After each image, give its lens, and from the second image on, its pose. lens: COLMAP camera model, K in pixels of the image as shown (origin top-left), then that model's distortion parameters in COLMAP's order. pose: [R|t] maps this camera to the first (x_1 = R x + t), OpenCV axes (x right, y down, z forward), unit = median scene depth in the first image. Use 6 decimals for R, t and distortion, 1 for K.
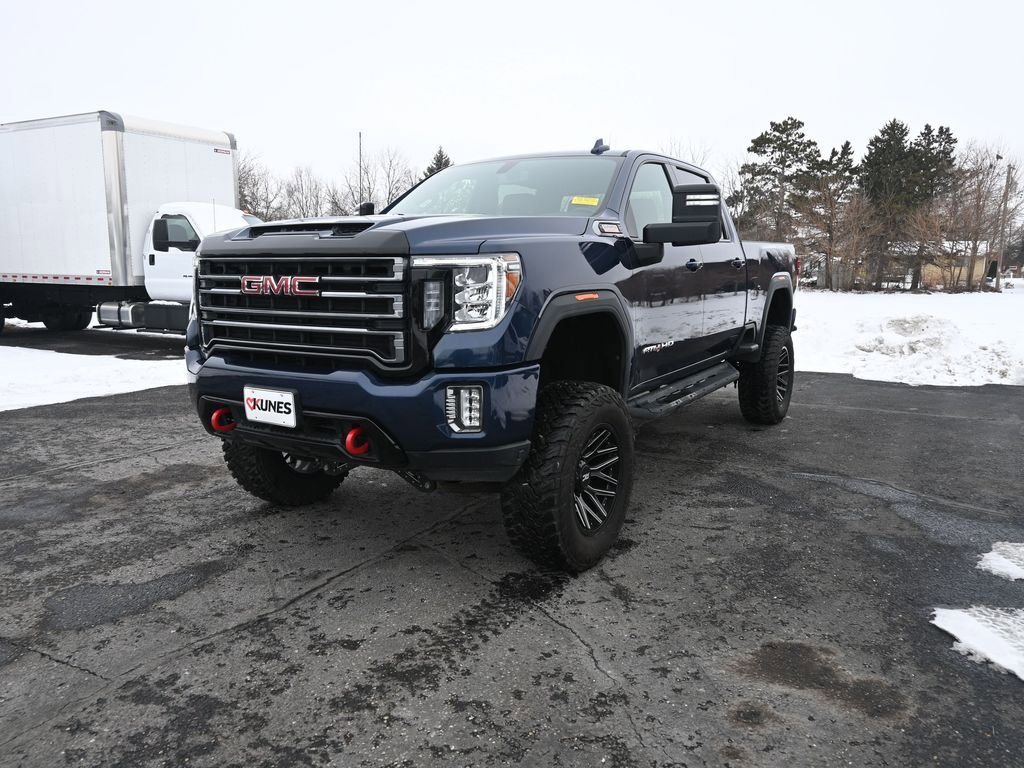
lens RADIAL K [[784.7, 0, 511.9], [0, 784.7, 381.4], [0, 0, 1]] dist [-0.002111, -0.001839]
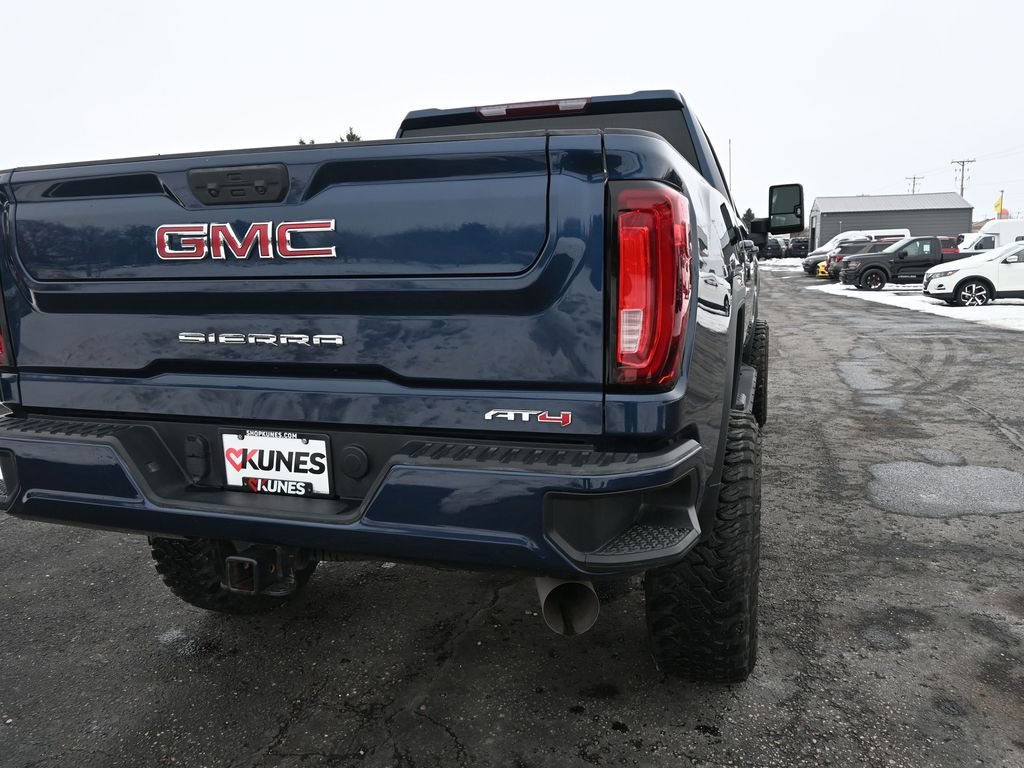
lens RADIAL K [[784.7, 0, 514.1], [0, 784.7, 385.1], [0, 0, 1]] dist [-0.002111, -0.001839]
pose [[-0.973091, 0.055030, -0.223755, 0.514683], [-0.014699, 0.954260, 0.298616, -0.390806], [0.229953, 0.293869, -0.927773, 2.675240]]
